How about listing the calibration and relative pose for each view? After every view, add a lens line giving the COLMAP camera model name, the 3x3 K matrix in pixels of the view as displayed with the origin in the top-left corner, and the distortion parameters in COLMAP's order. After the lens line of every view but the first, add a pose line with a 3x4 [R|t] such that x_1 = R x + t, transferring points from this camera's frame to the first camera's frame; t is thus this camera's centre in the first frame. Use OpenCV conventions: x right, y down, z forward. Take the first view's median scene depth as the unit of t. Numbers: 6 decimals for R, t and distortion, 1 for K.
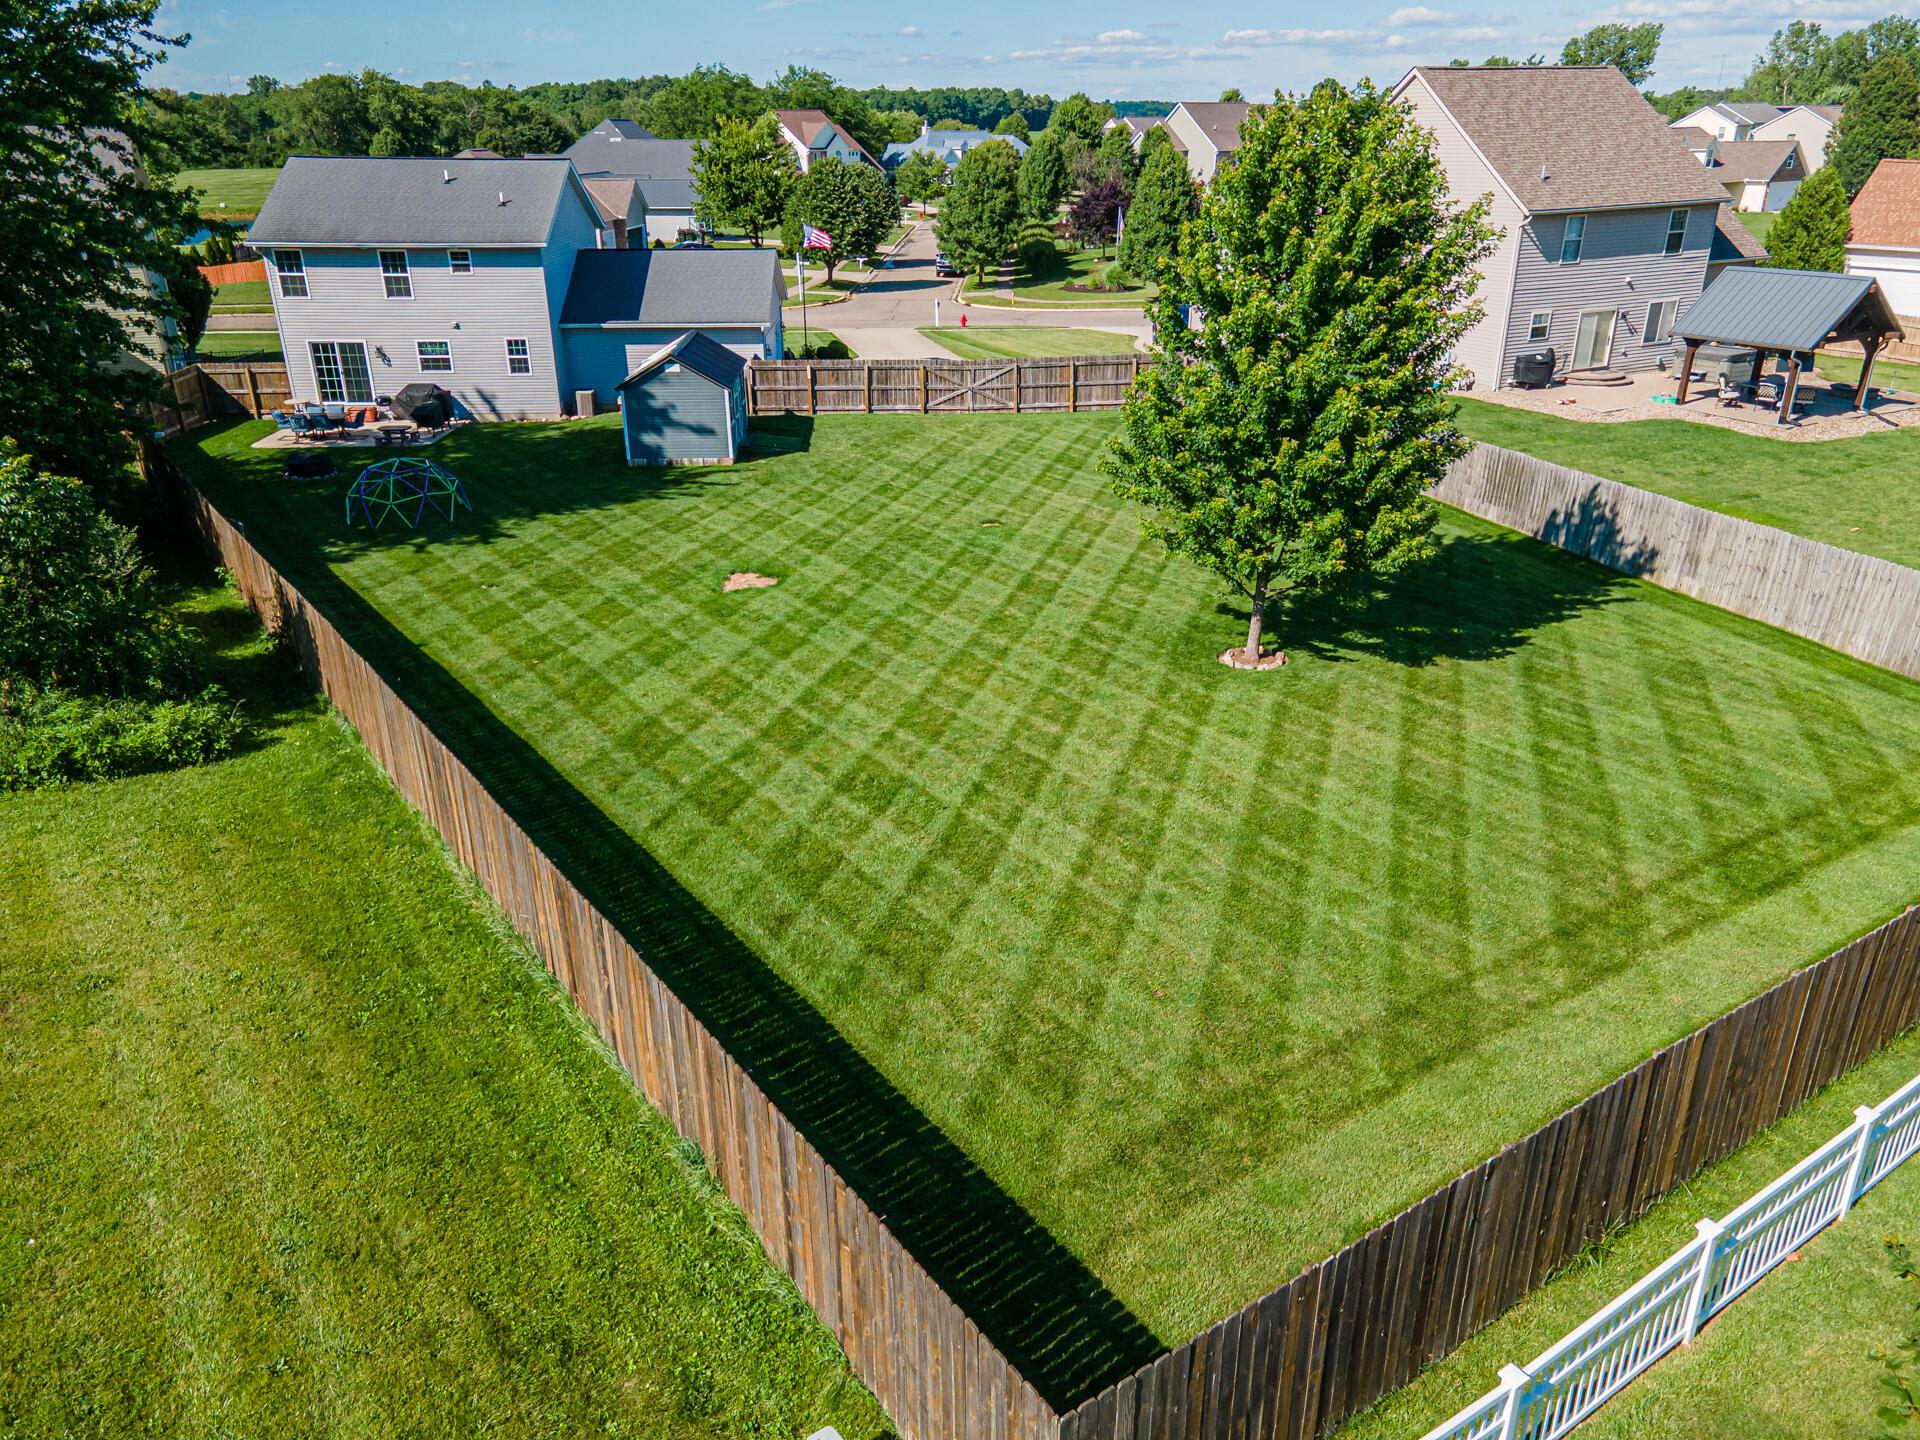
lens RADIAL K [[1379.9, 0, 960.0], [0, 1379.9, 720.0], [0, 0, 1]] dist [-0.003620, 0.066274]
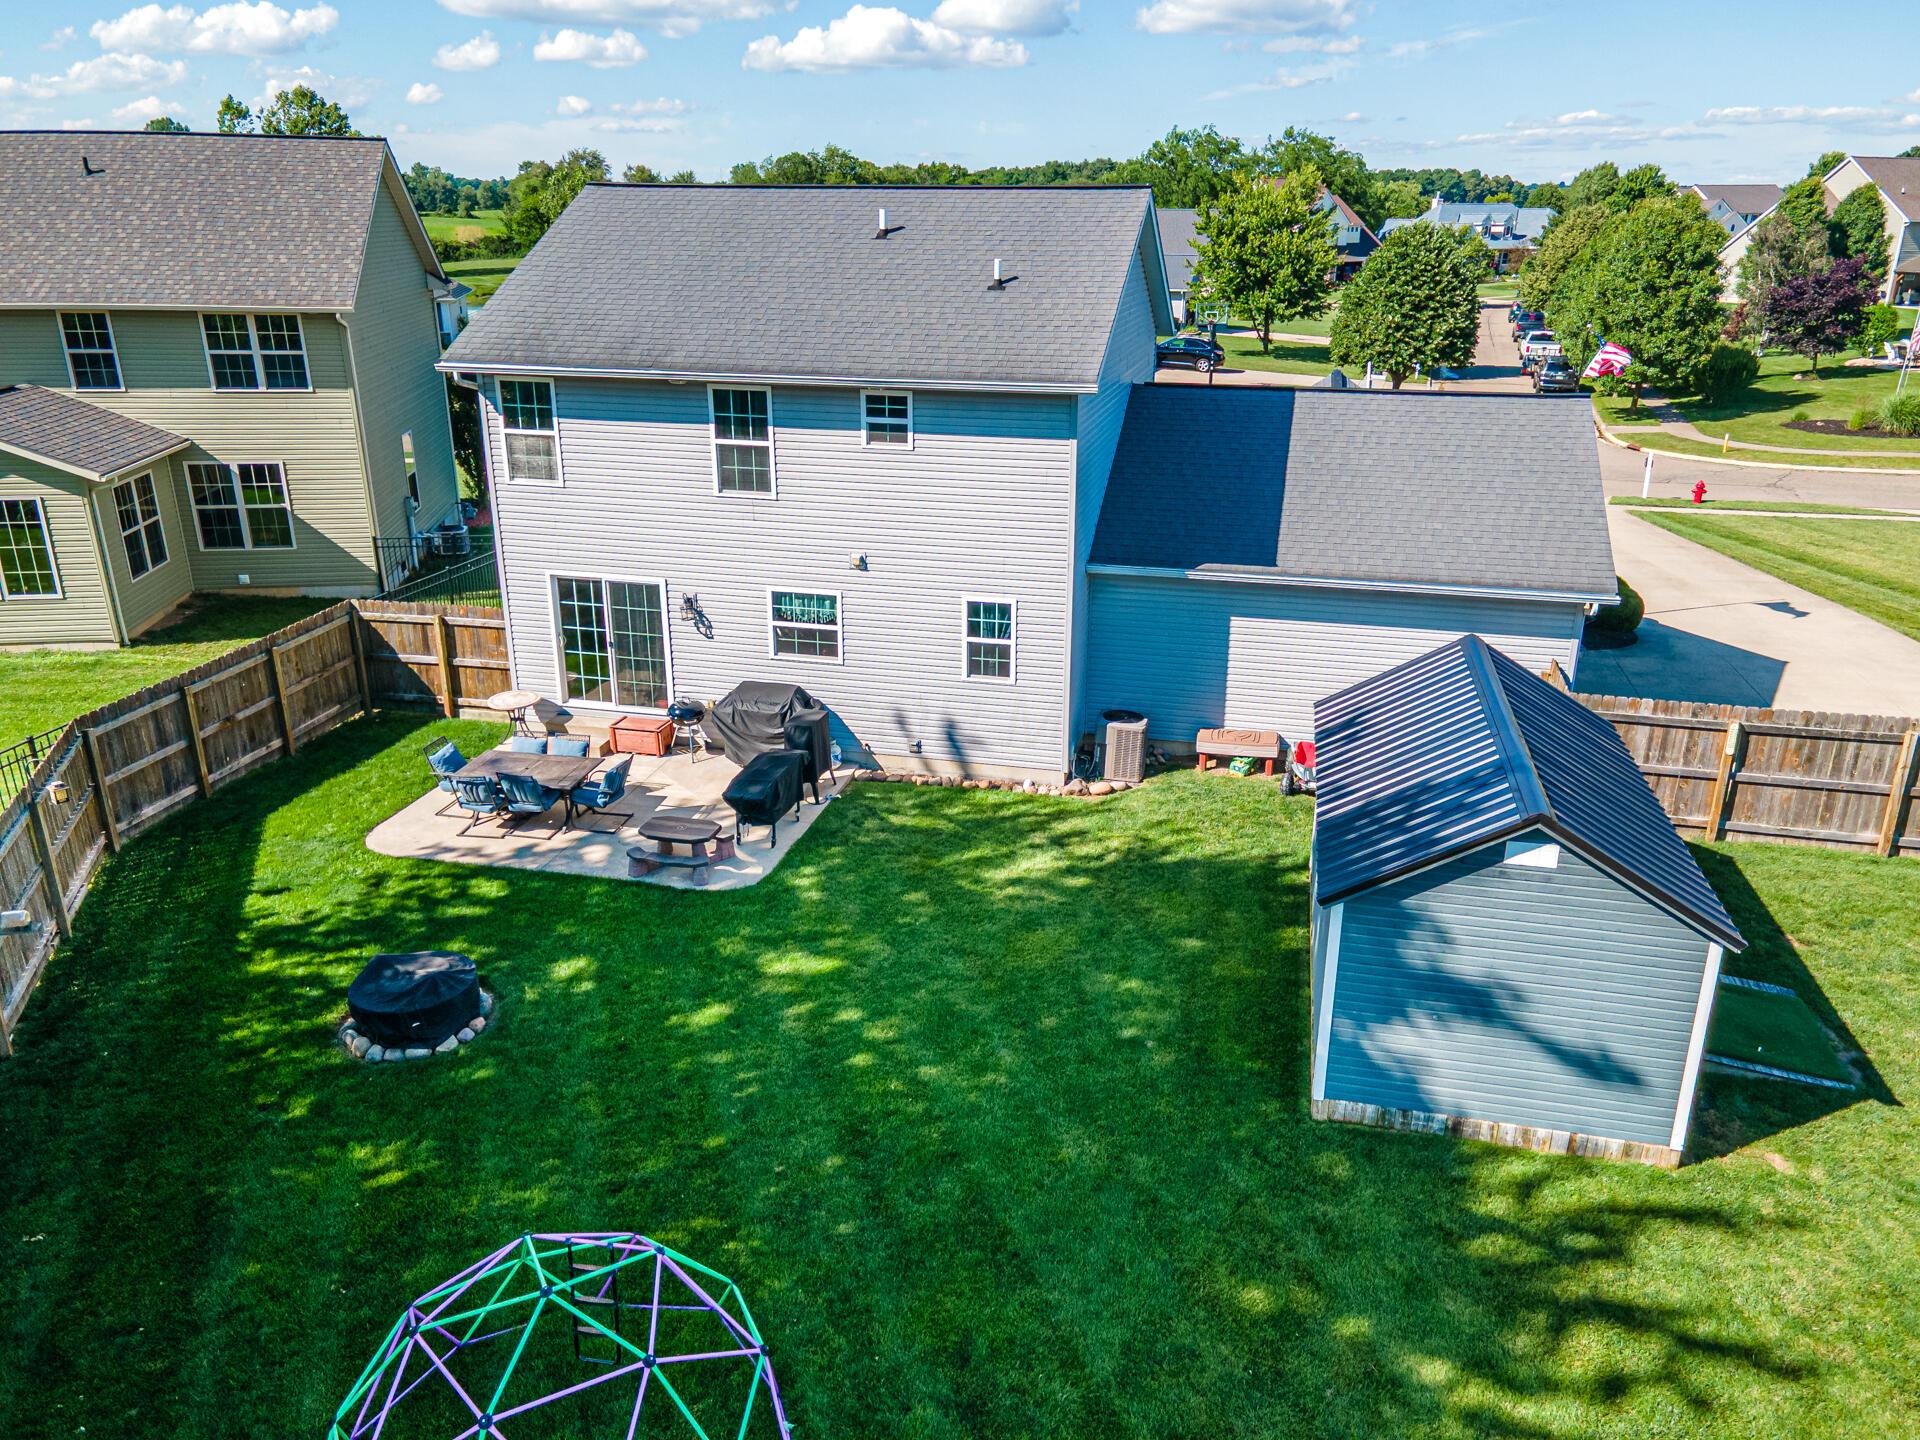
lens RADIAL K [[1359.9, 0, 960.0], [0, 1359.9, 720.0], [0, 0, 1]] dist [0.003509, 0.074305]
pose [[0.959726, 0.105650, -0.260315, -0.215811], [-0.118101, 0.992466, -0.032619, -0.222375], [0.254908, 0.062049, 0.964973, 0.594074]]
